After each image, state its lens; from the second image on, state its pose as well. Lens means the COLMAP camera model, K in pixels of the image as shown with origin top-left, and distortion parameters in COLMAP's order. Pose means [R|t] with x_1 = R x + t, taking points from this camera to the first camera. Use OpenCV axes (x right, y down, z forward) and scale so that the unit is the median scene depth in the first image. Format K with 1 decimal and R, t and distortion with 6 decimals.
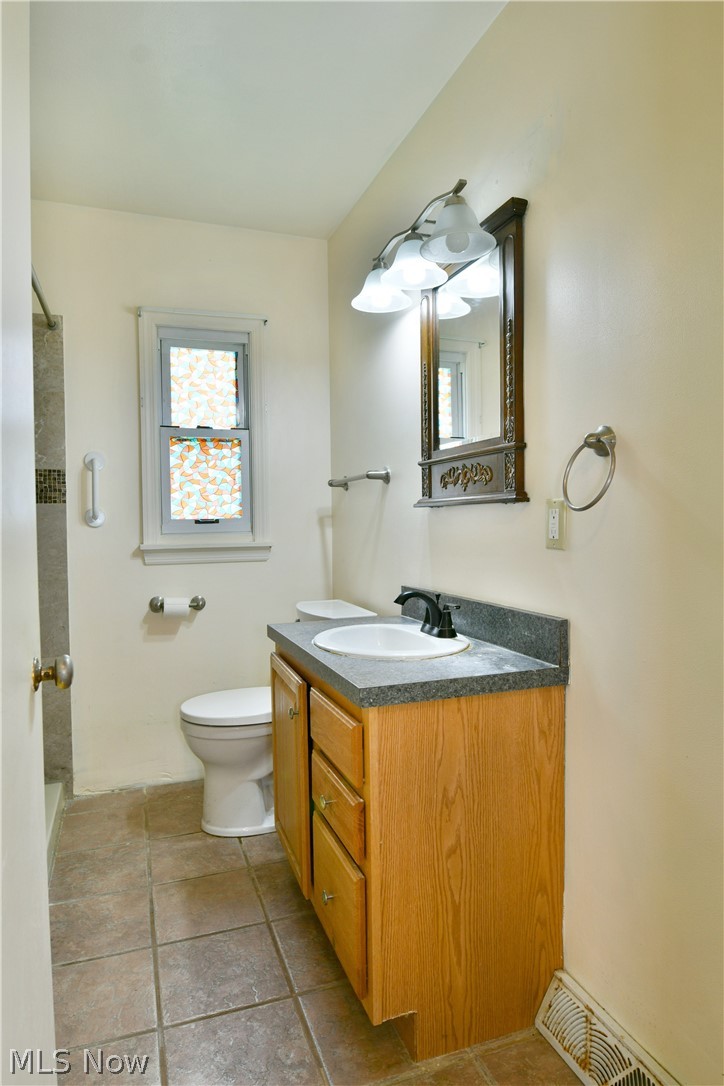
lens RADIAL K [[663.2, 0, 363.8], [0, 663.2, 537.8], [0, 0, 1]] dist [-0.006487, -0.002814]
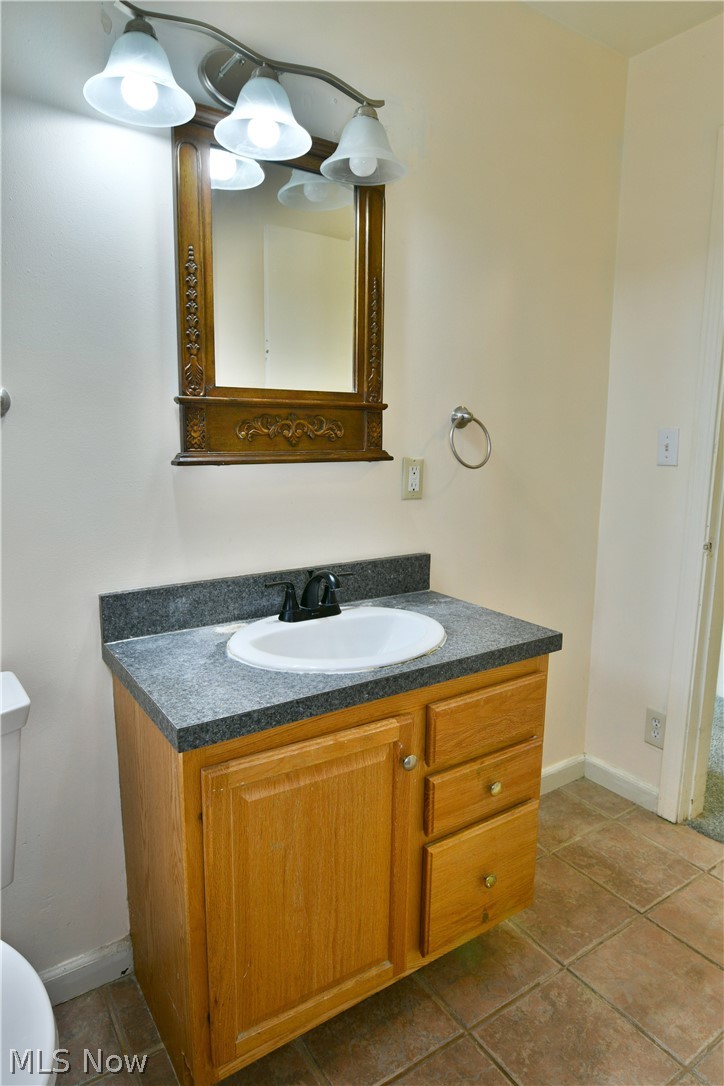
lens RADIAL K [[663.2, 0, 363.8], [0, 663.2, 537.8], [0, 0, 1]] dist [-0.006487, -0.002814]
pose [[-0.242513, -0.150296, 0.958436, -0.695315], [0.016818, 0.987127, 0.159050, -0.087004], [-0.970002, 0.054691, -0.236863, 1.109619]]
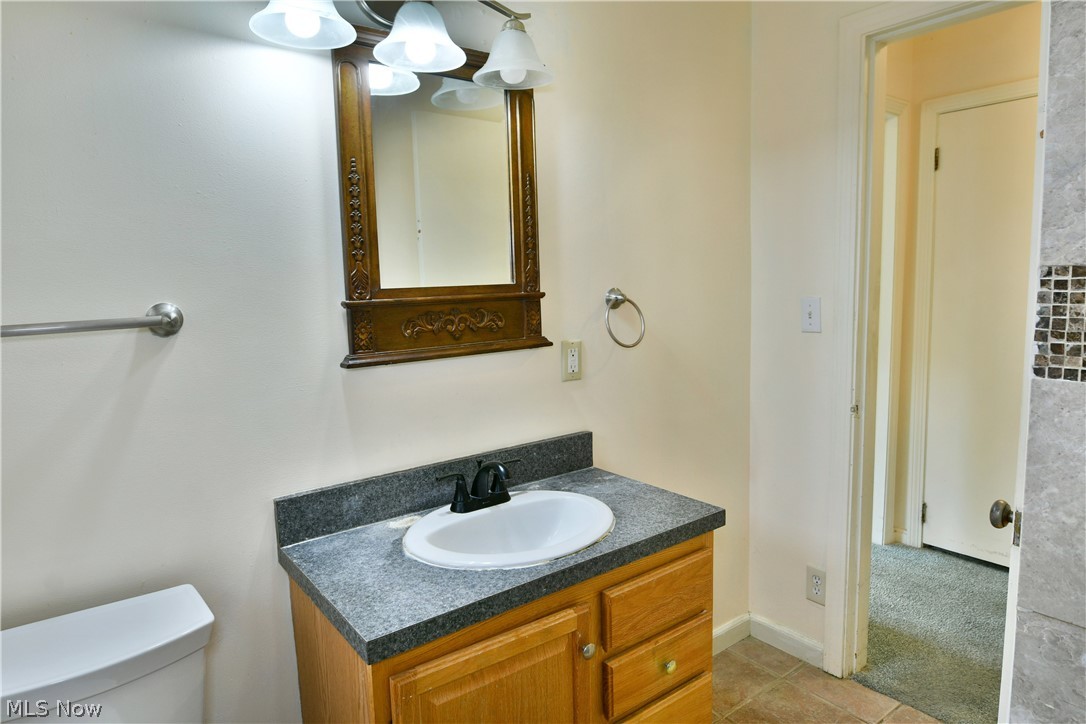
lens RADIAL K [[664.5, 0, 540.8], [0, 664.5, 358.0], [0, 0, 1]] dist [-0.006835, 0.000156]
pose [[-0.290763, -0.097804, 0.951783, -0.712099], [0.056976, 0.991227, 0.119263, -0.143198], [-0.955097, 0.088906, -0.282640, 1.134073]]
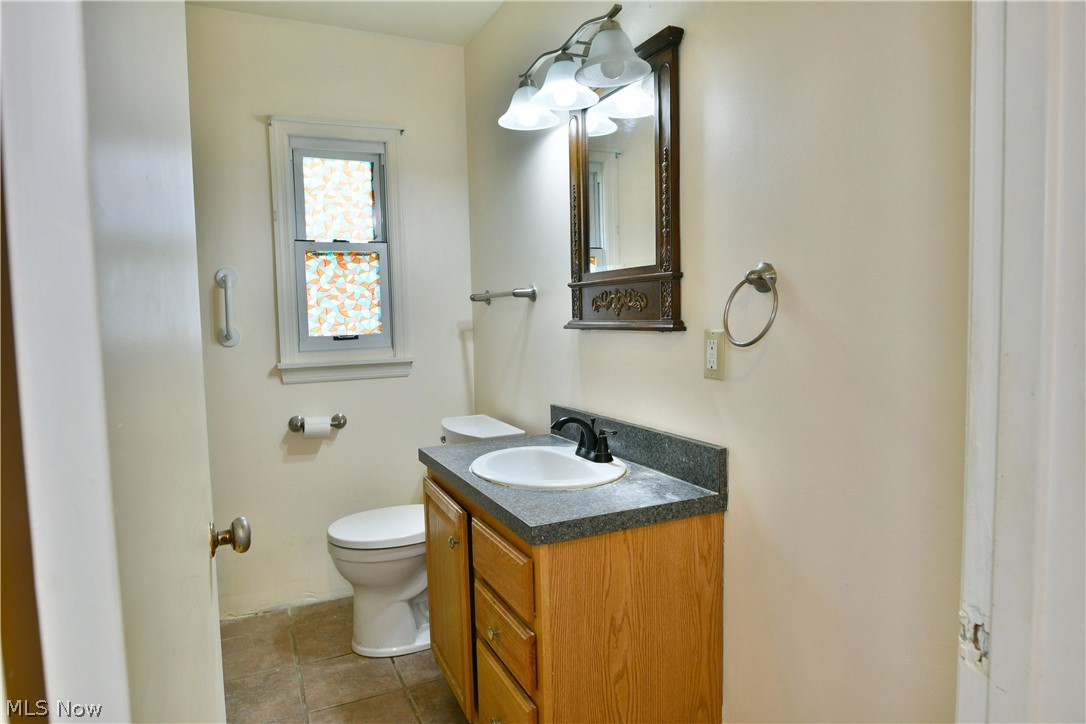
lens RADIAL K [[661.5, 0, 541.6], [0, 661.5, 358.4], [0, 0, 1]] dist [-0.008239, -0.004070]
pose [[0.996371, -0.015789, 0.083637, -0.048624], [0.012387, 0.999081, 0.041041, -0.048031], [-0.084208, -0.039856, 0.995651, 0.005293]]
